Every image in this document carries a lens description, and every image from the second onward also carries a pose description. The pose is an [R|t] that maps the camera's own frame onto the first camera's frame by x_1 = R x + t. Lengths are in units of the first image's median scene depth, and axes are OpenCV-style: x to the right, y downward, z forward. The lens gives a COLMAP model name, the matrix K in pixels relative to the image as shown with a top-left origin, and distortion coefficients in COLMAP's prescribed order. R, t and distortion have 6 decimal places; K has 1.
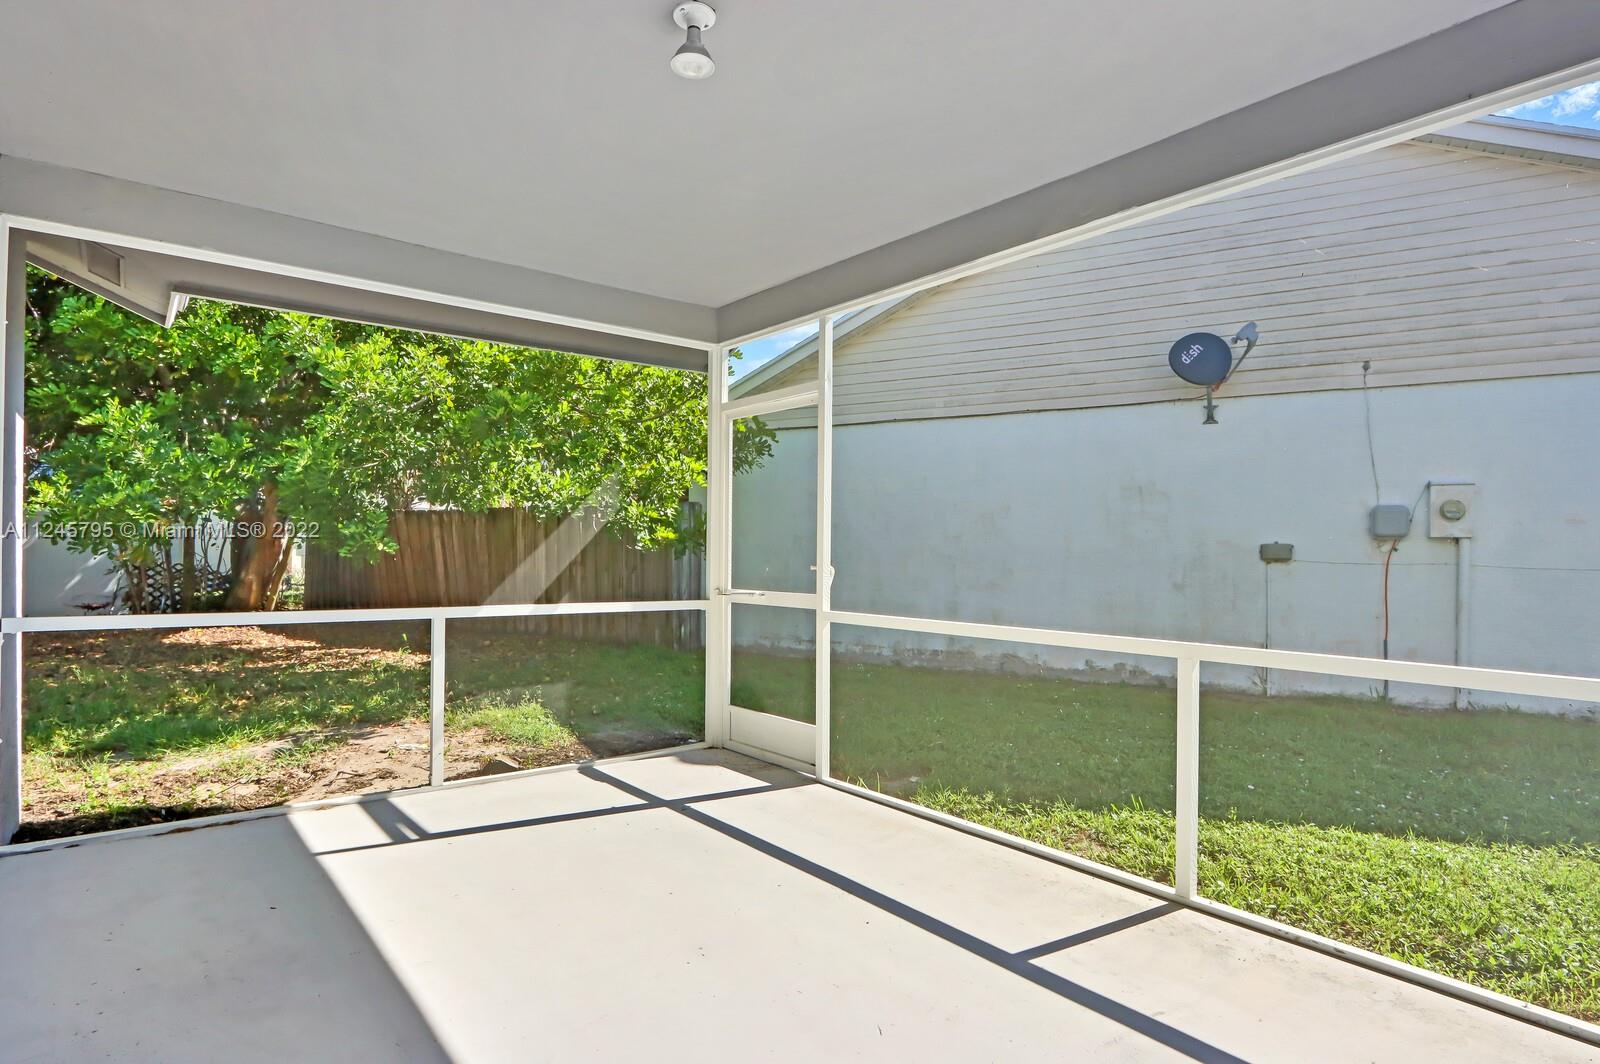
lens RADIAL K [[835.7, 0, 779.9], [0, 835.7, 538.0], [0, 0, 1]] dist [-0.002769, -0.000968]
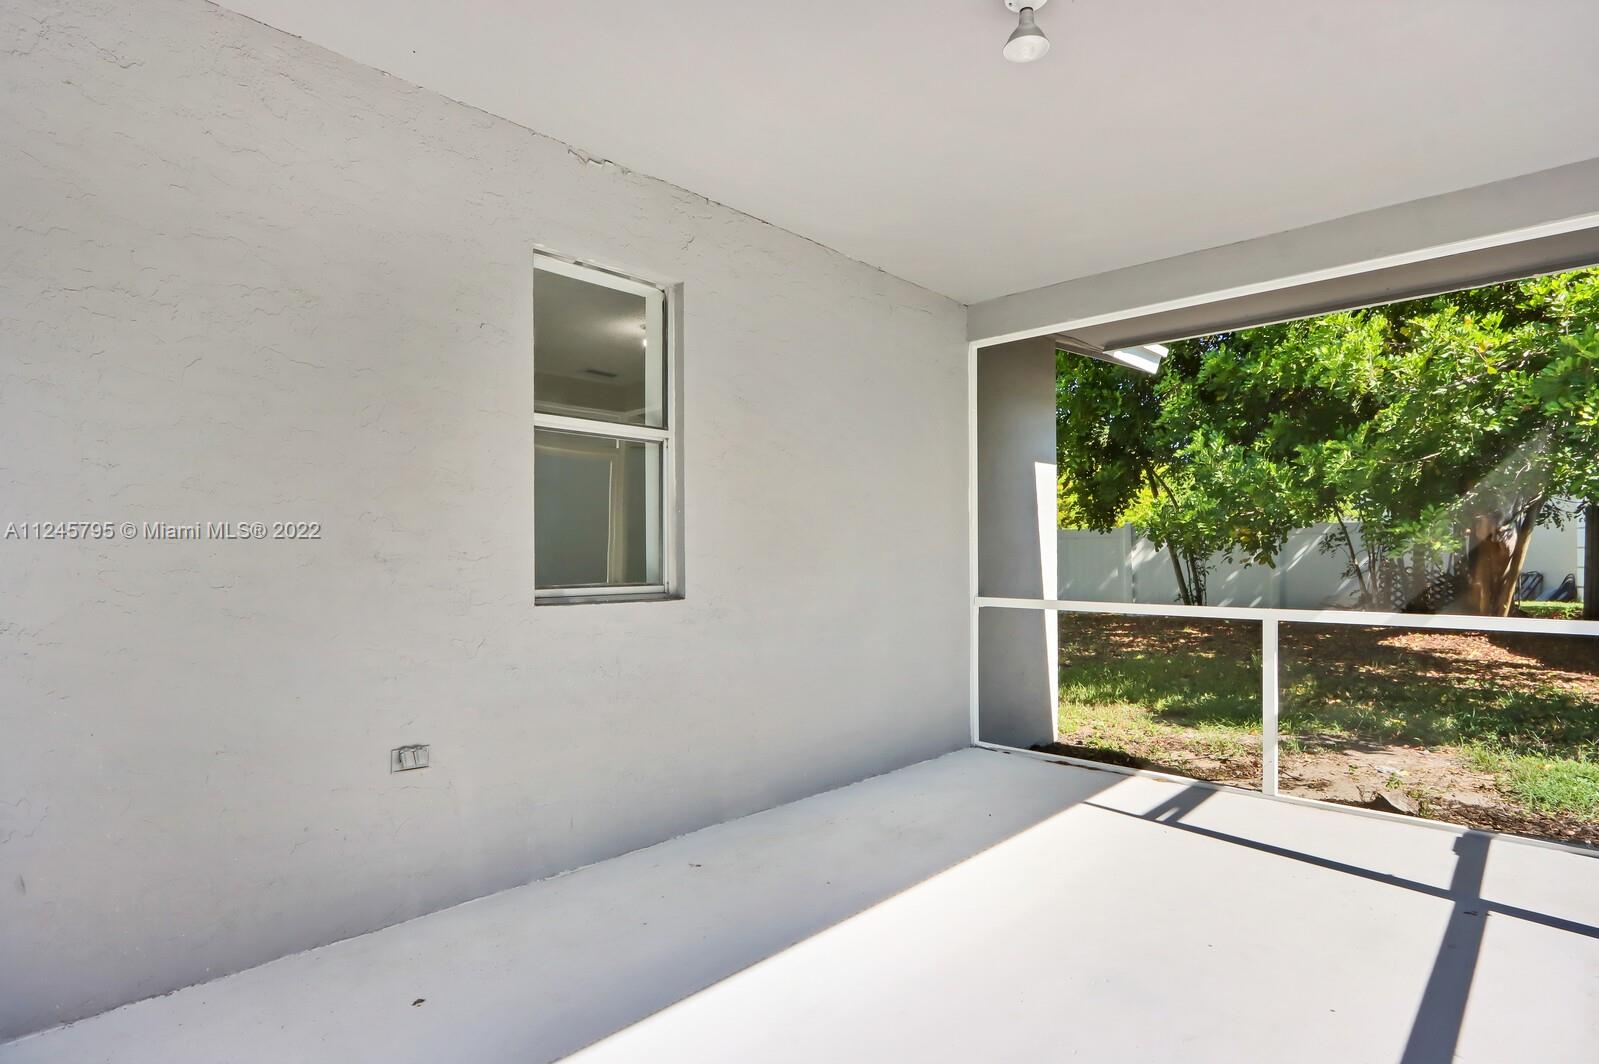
lens RADIAL K [[826.5, 0, 801.1], [0, 826.5, 549.0], [0, 0, 1]] dist [-0.001838, -0.001011]
pose [[0.181239, -0.017679, -0.983280, 0.405338], [0.021134, 0.999678, -0.014078, 0.016503], [0.983212, -0.018229, 0.181554, 0.289498]]
